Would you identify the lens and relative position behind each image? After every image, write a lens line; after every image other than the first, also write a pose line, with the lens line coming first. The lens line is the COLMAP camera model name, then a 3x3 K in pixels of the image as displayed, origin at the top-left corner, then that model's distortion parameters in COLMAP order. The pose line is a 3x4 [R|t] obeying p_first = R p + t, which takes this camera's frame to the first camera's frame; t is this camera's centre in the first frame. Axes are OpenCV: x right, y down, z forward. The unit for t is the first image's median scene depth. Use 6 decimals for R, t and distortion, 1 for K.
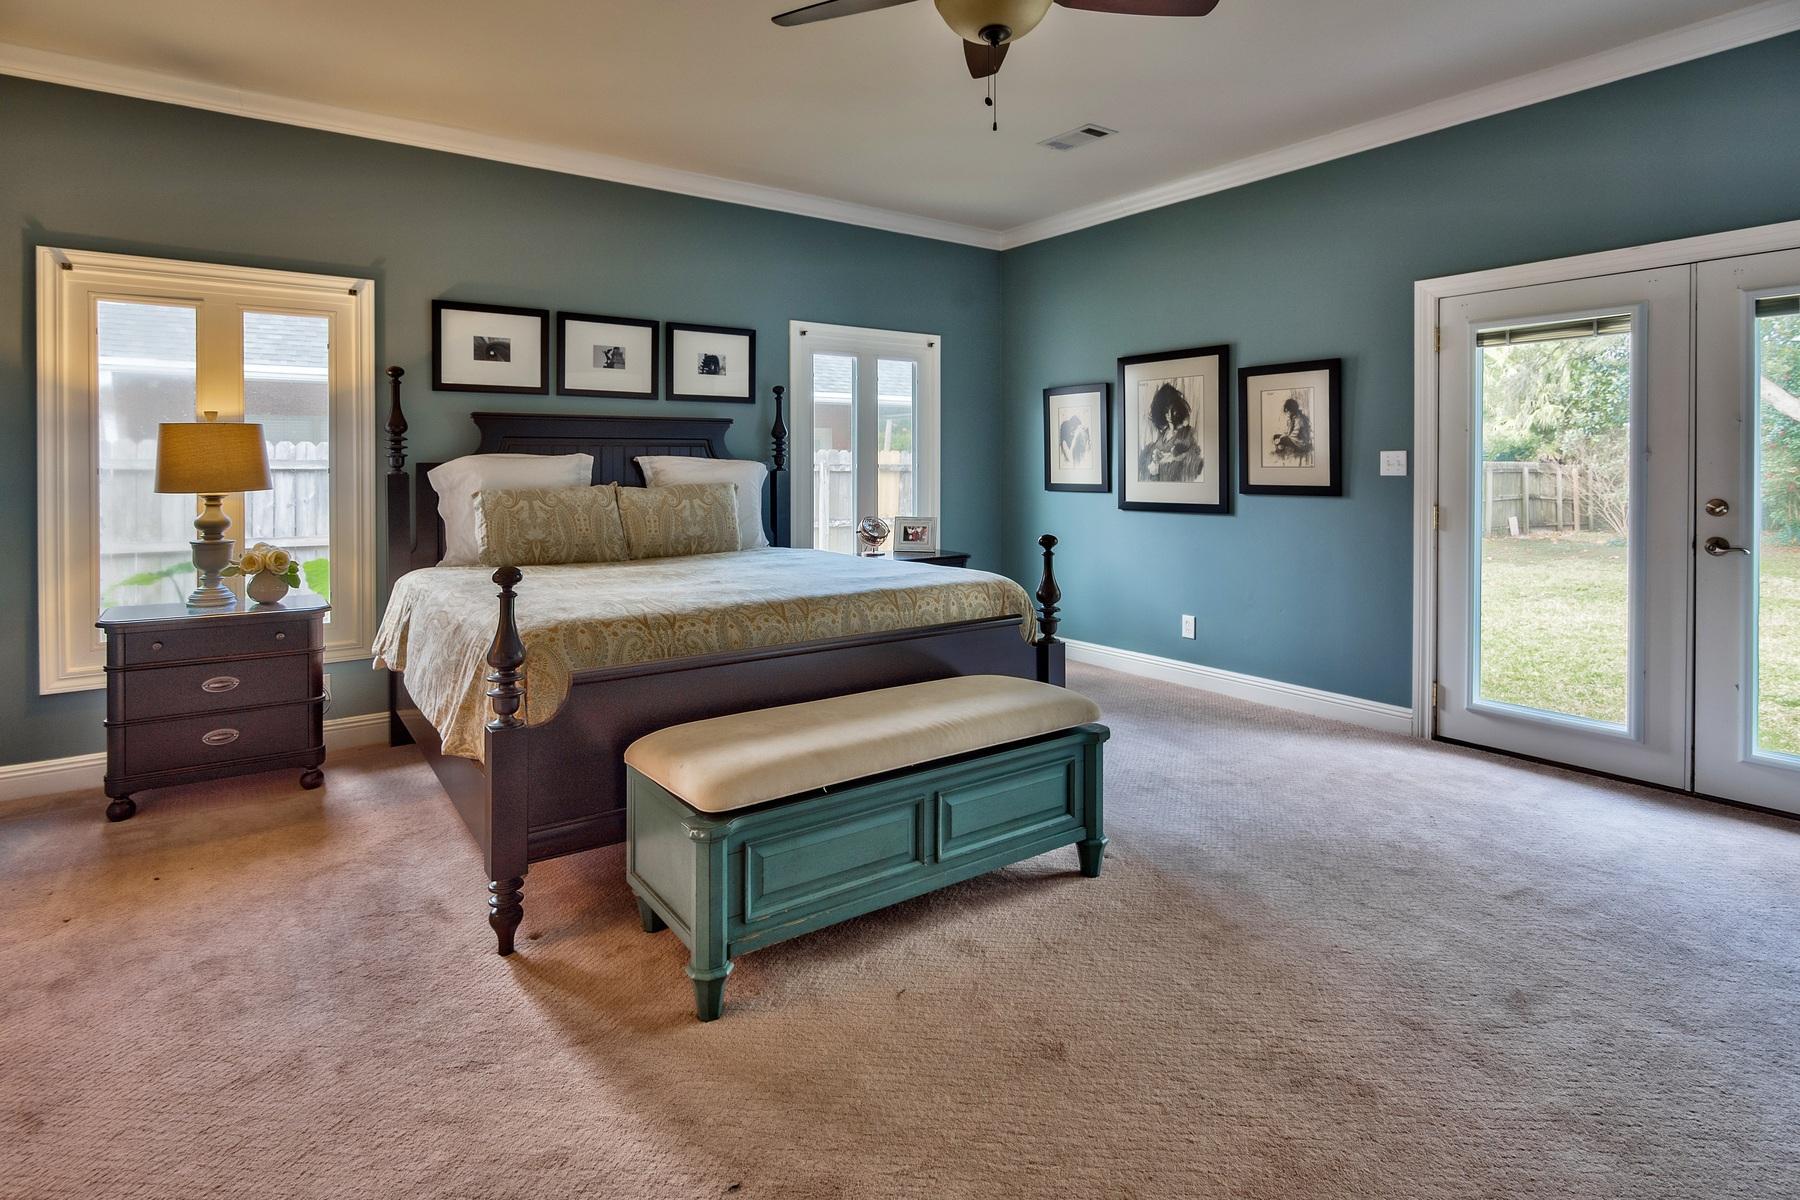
lens RADIAL K [[921.9, 0, 898.9], [0, 921.9, 610.6], [0, 0, 1]] dist [-0.004134, 0.000335]
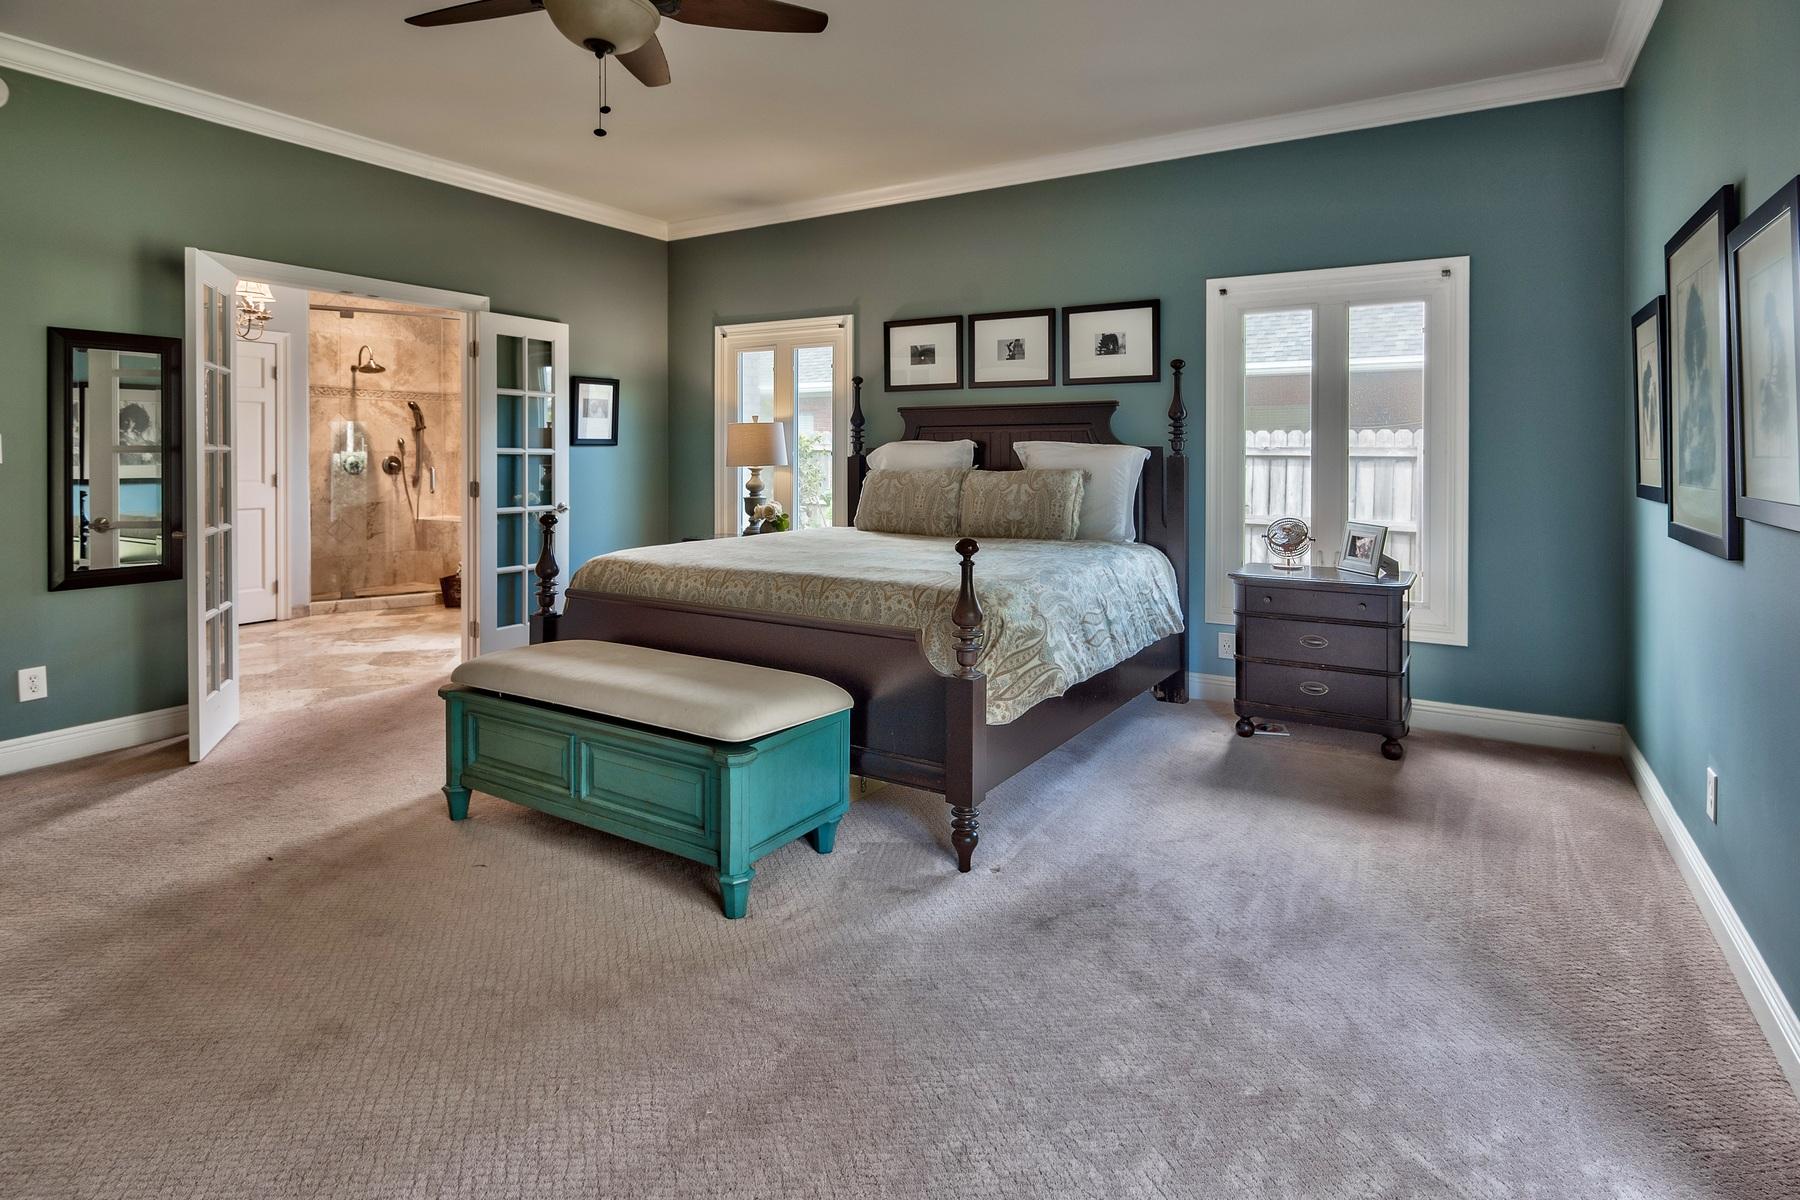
lens RADIAL K [[921.9, 0, 903.4], [0, 921.9, 587.3], [0, 0, 1]] dist [-0.004134, 0.000335]
pose [[0.384691, 0.137325, -0.912773, 0.646036], [-0.145989, 0.985477, 0.086735, -0.076306], [0.911428, 0.099889, 0.399152, 0.479709]]
